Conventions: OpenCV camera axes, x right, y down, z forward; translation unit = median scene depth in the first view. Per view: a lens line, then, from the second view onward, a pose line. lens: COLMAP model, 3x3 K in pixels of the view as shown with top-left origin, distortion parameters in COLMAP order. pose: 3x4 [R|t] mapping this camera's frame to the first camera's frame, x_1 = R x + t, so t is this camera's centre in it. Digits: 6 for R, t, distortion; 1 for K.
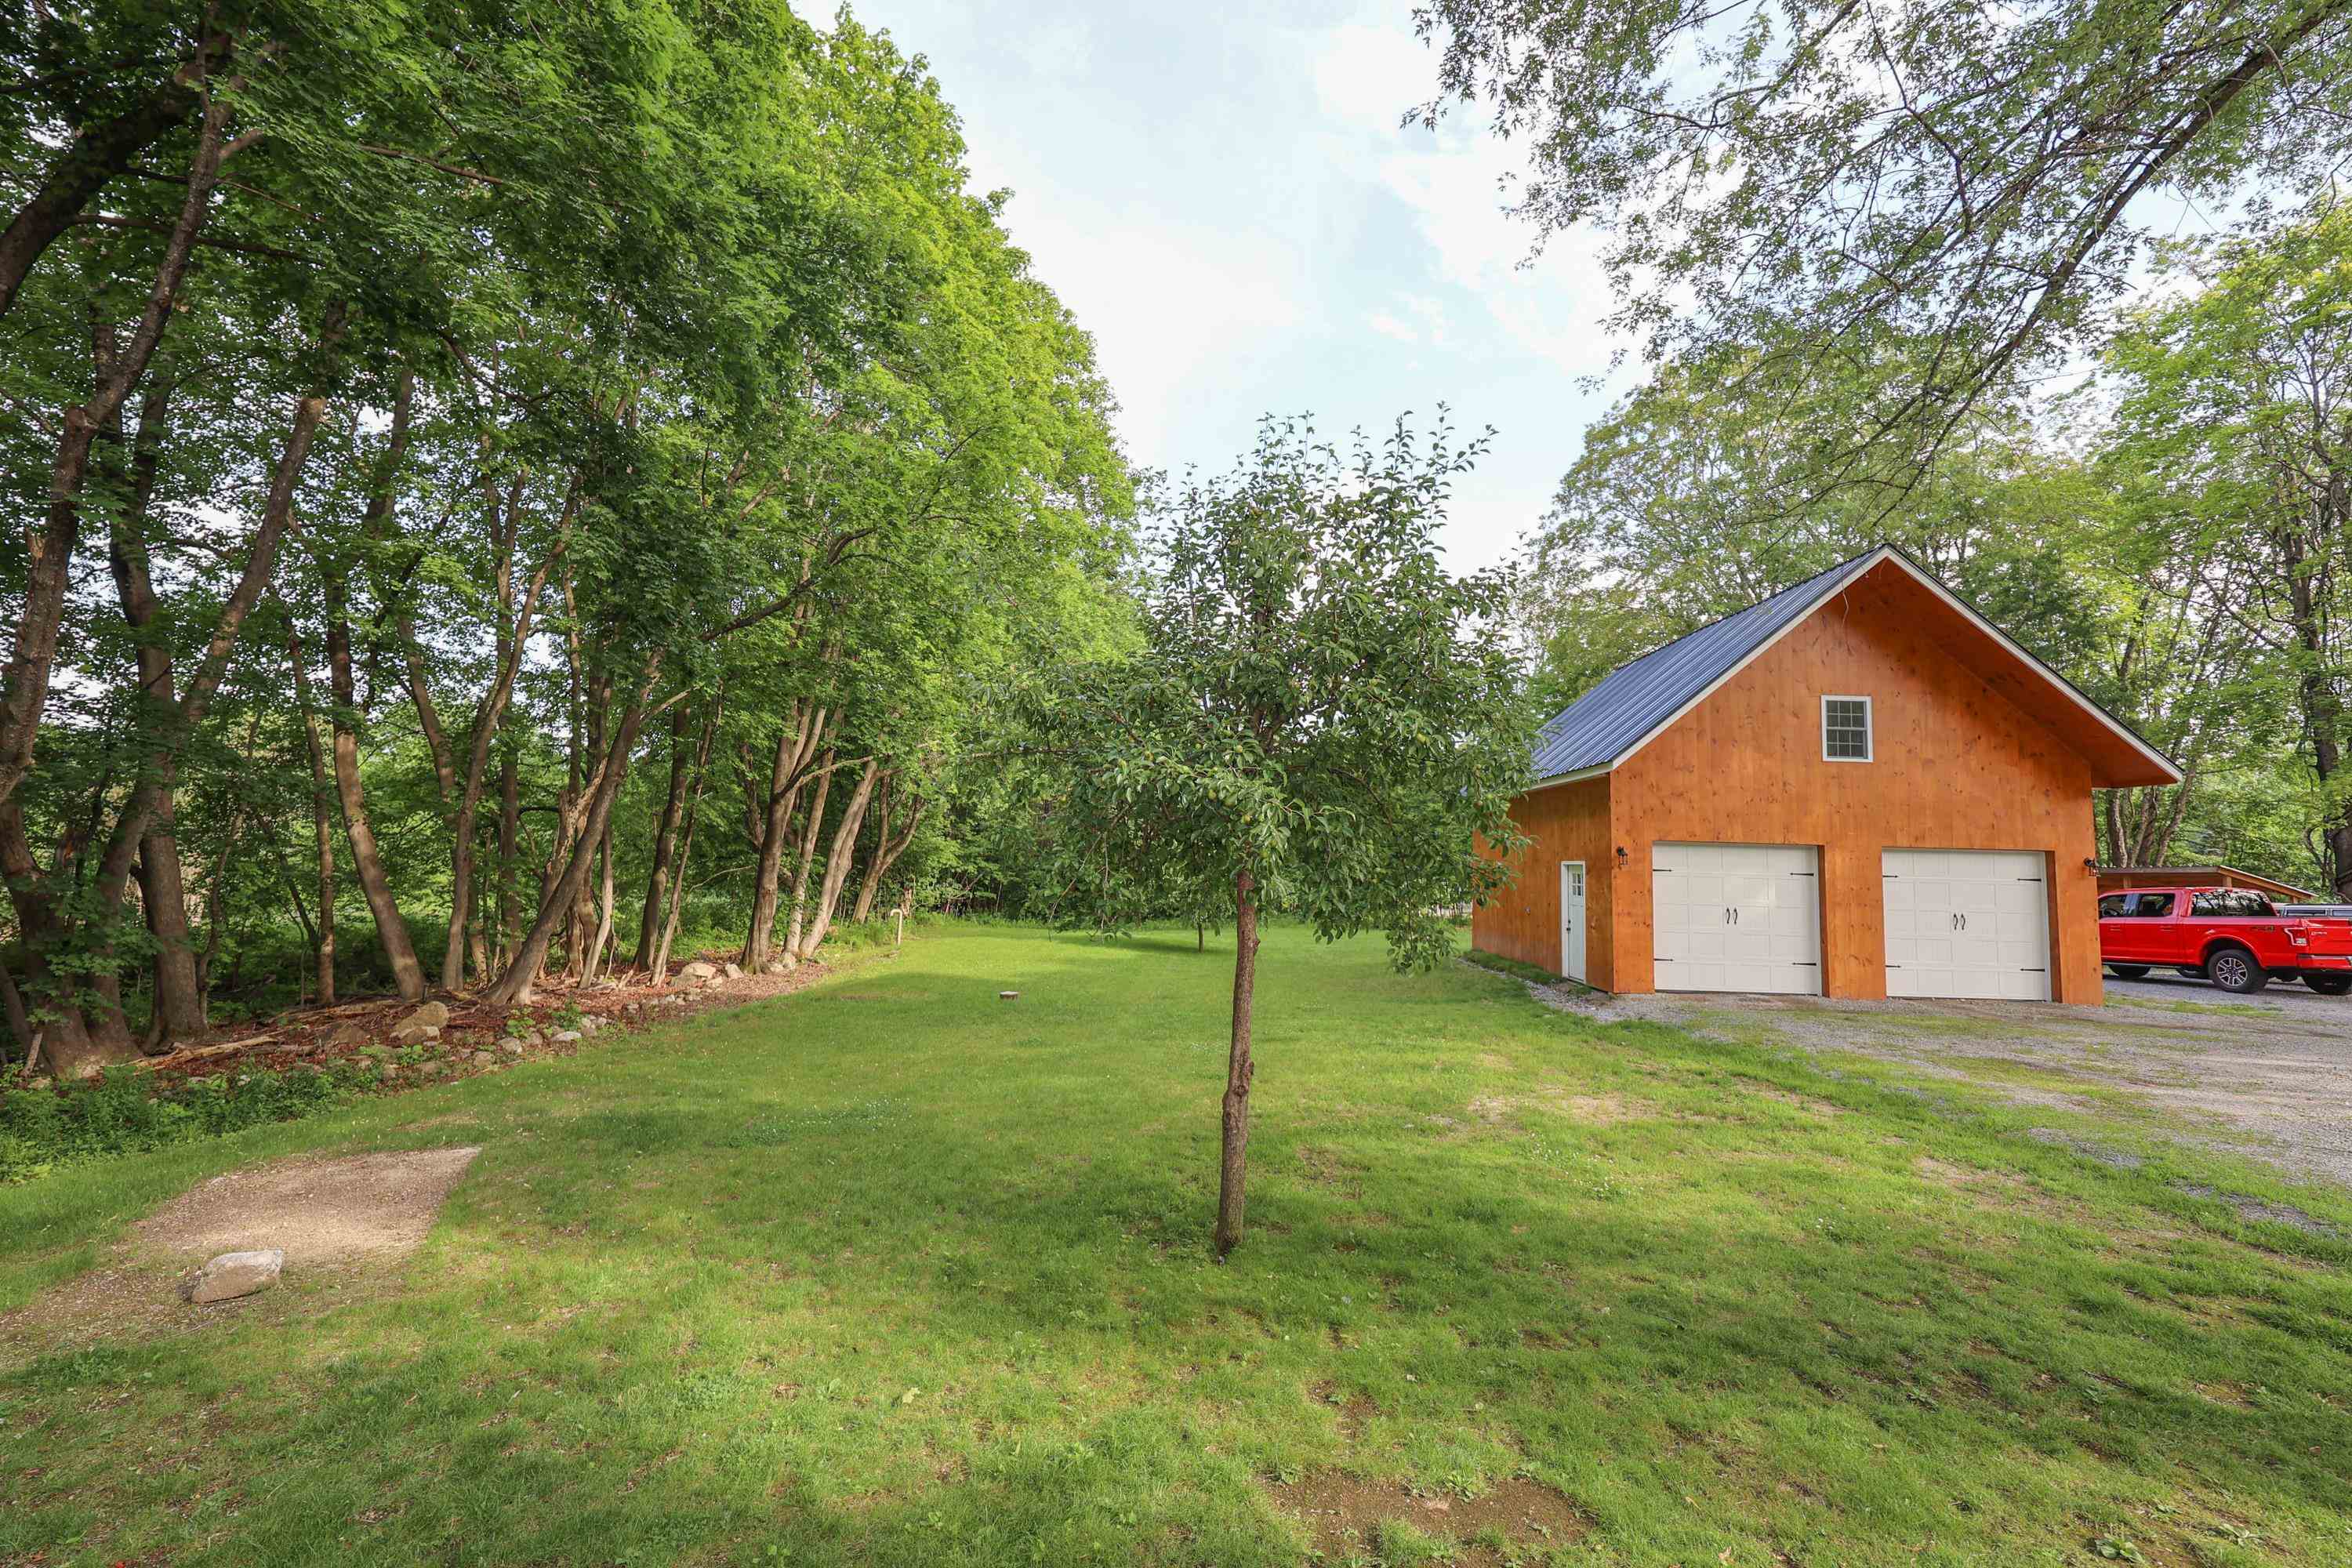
lens RADIAL K [[956.0, 0, 1160.4], [0, 956.0, 782.3], [0, 0, 1]] dist [0.001030, 0.000035]
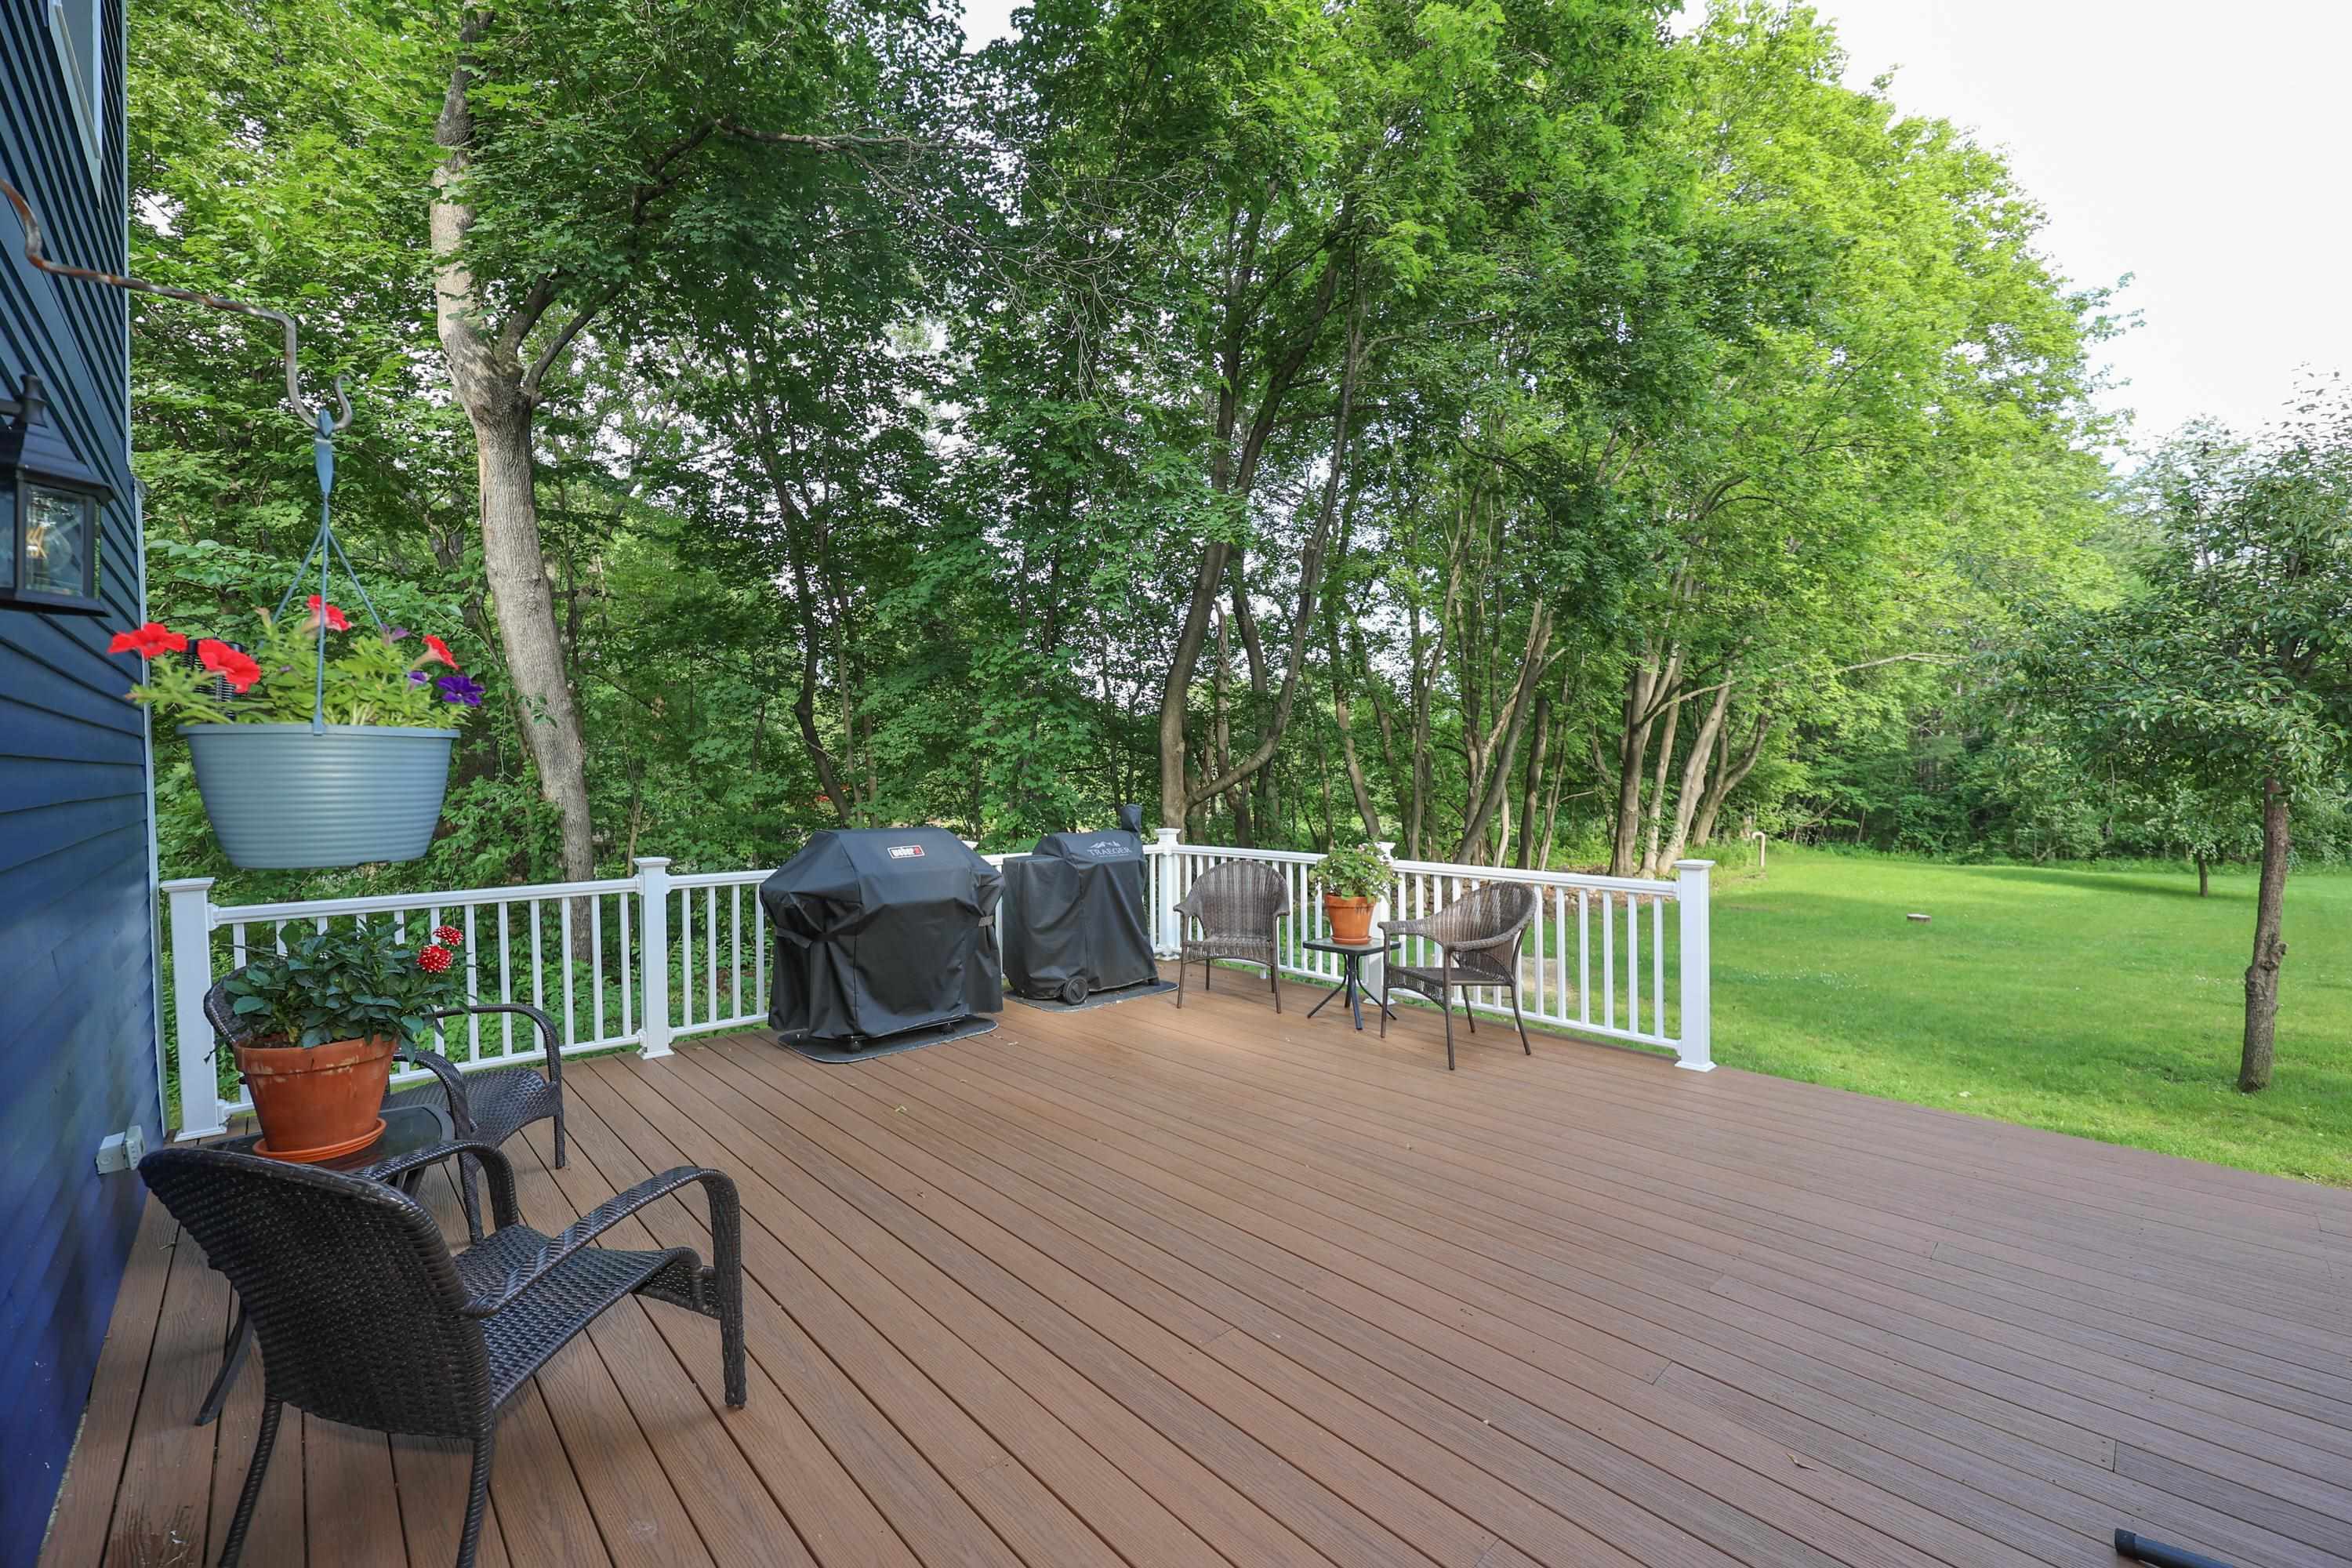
lens RADIAL K [[954.4, 0, 1174.0], [0, 954.4, 790.6], [0, 0, 1]] dist [0.000541, -0.000018]
pose [[0.712523, -0.008414, -0.701599, -0.013442], [0.067564, 0.996104, 0.056669, -0.013956], [0.698388, -0.087781, 0.710315, -0.204969]]
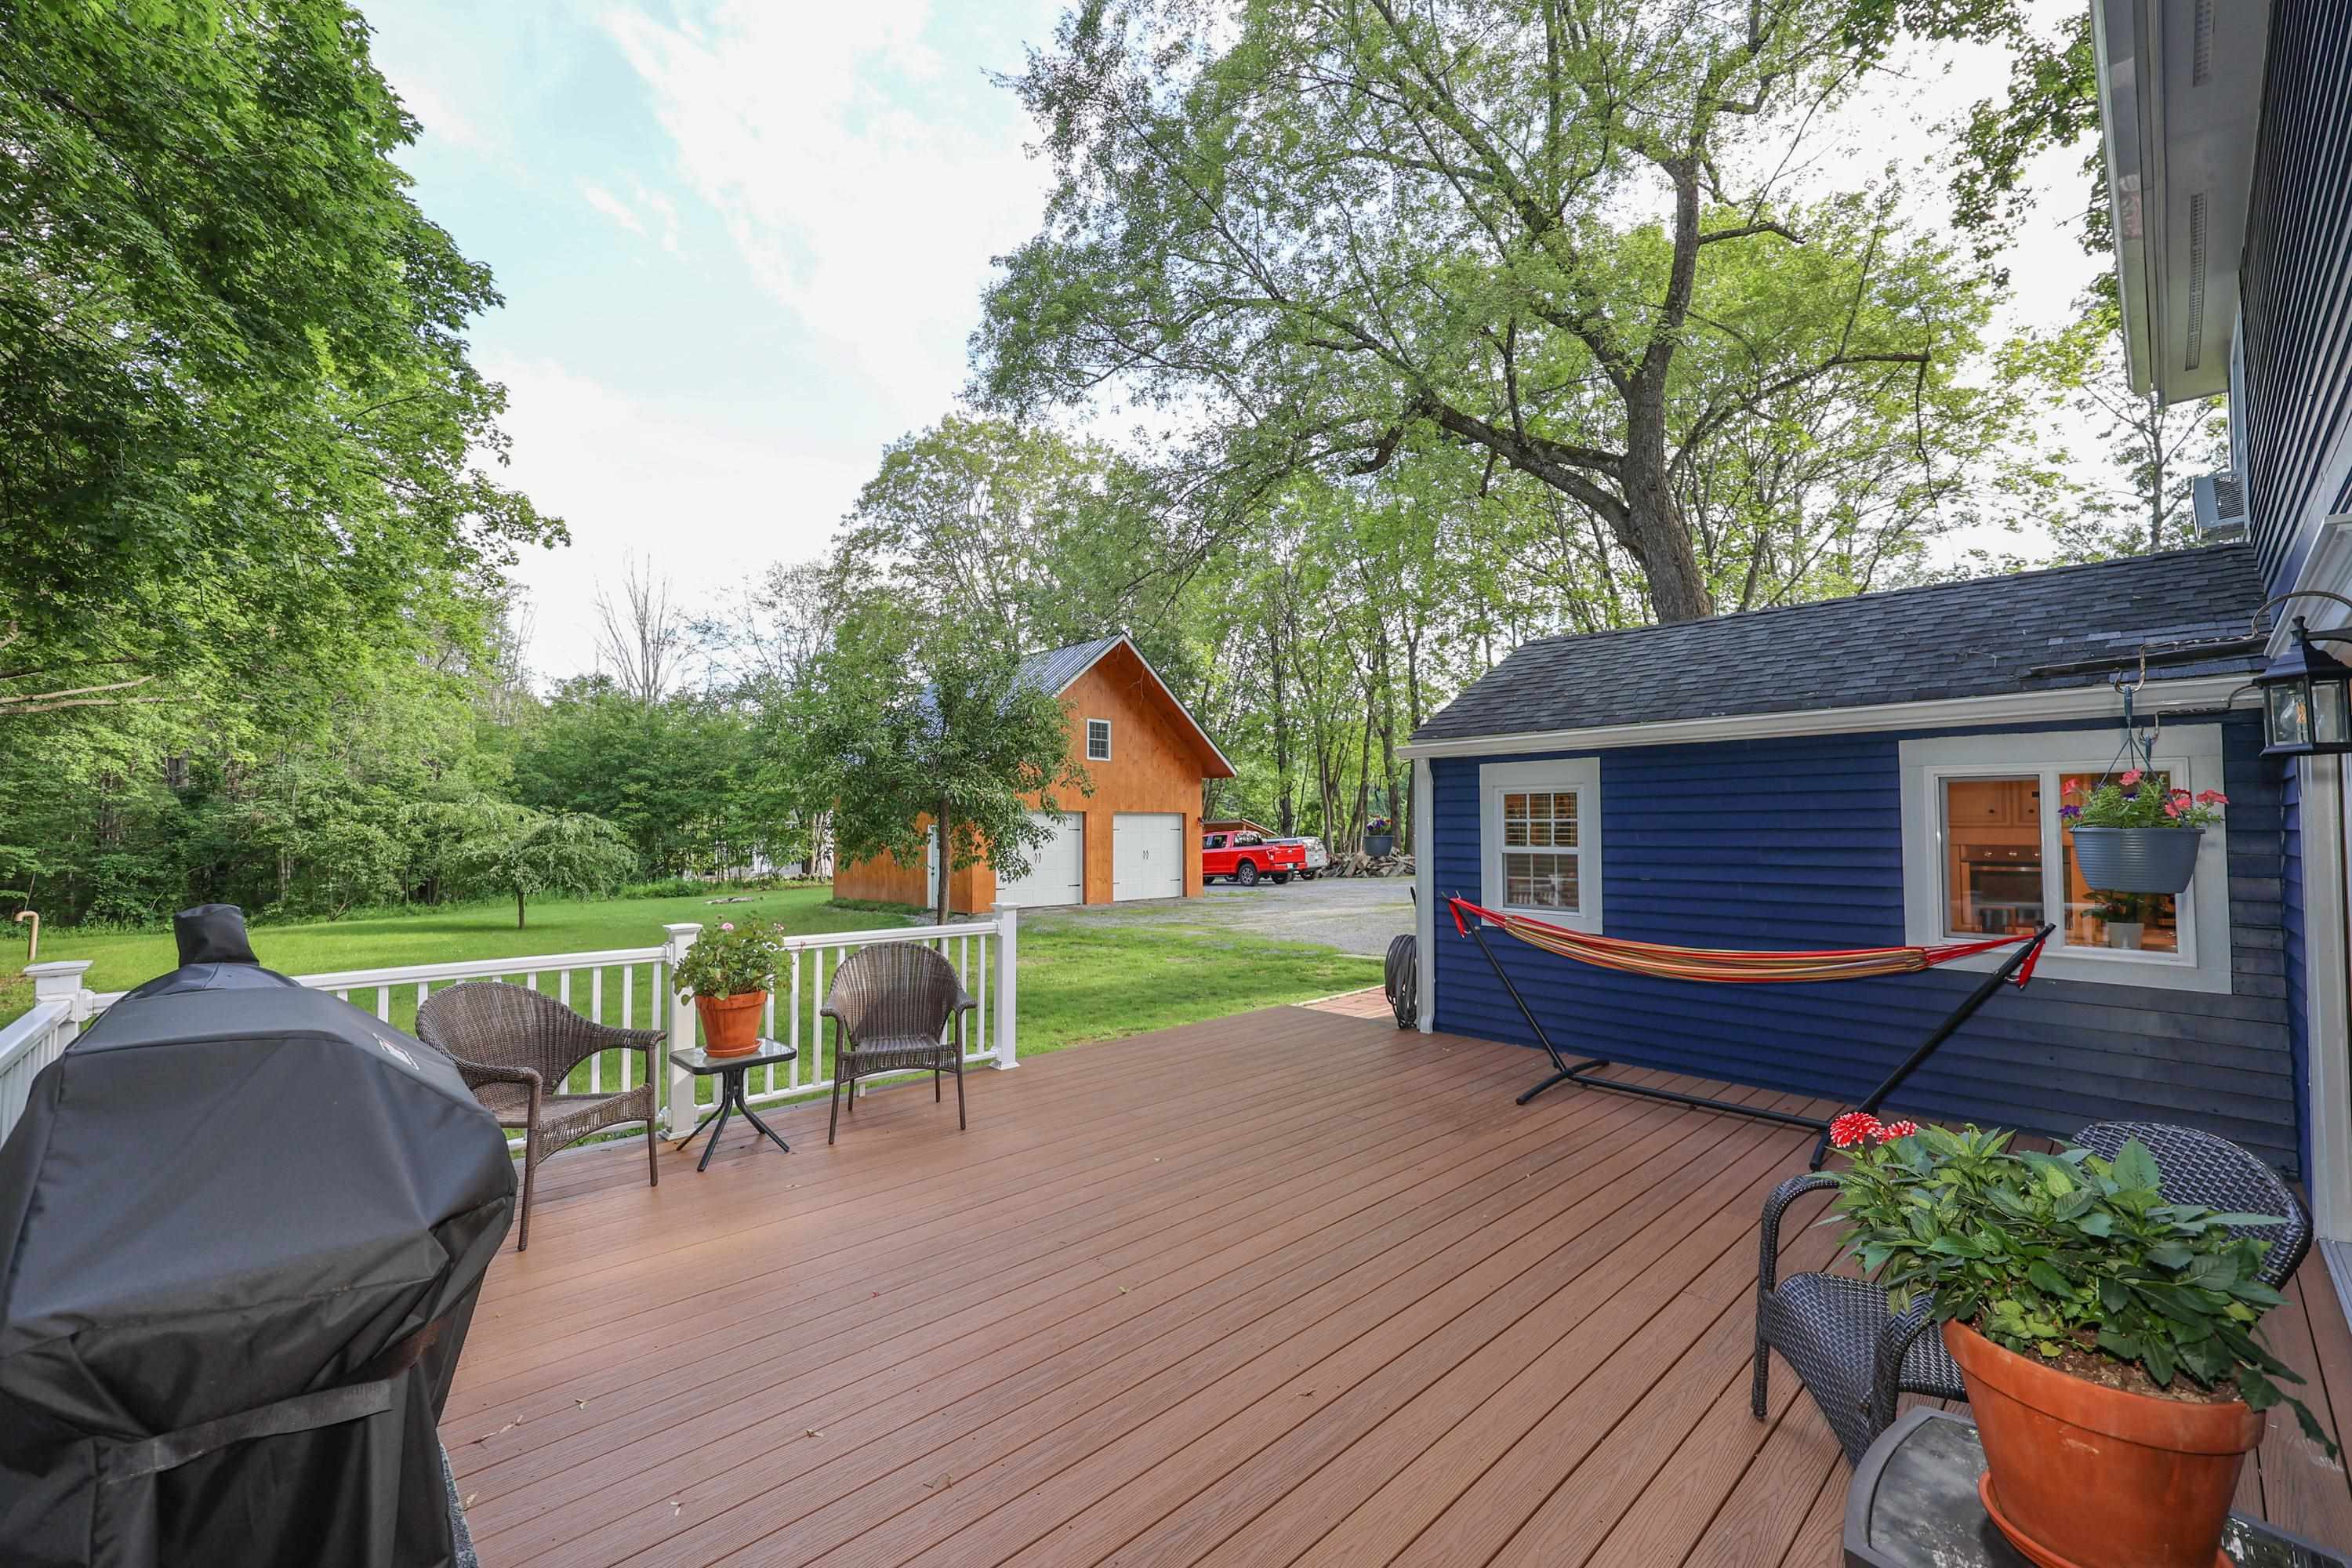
lens RADIAL K [[922.0, 0, 1171.8], [0, 922.0, 795.4], [0, 0, 1]] dist [-0.002764, -0.000345]
pose [[0.718070, 0.000092, 0.695971, -0.261524], [-0.037103, 0.998583, 0.038148, -0.024199], [-0.694981, -0.053215, 0.717056, -0.198114]]
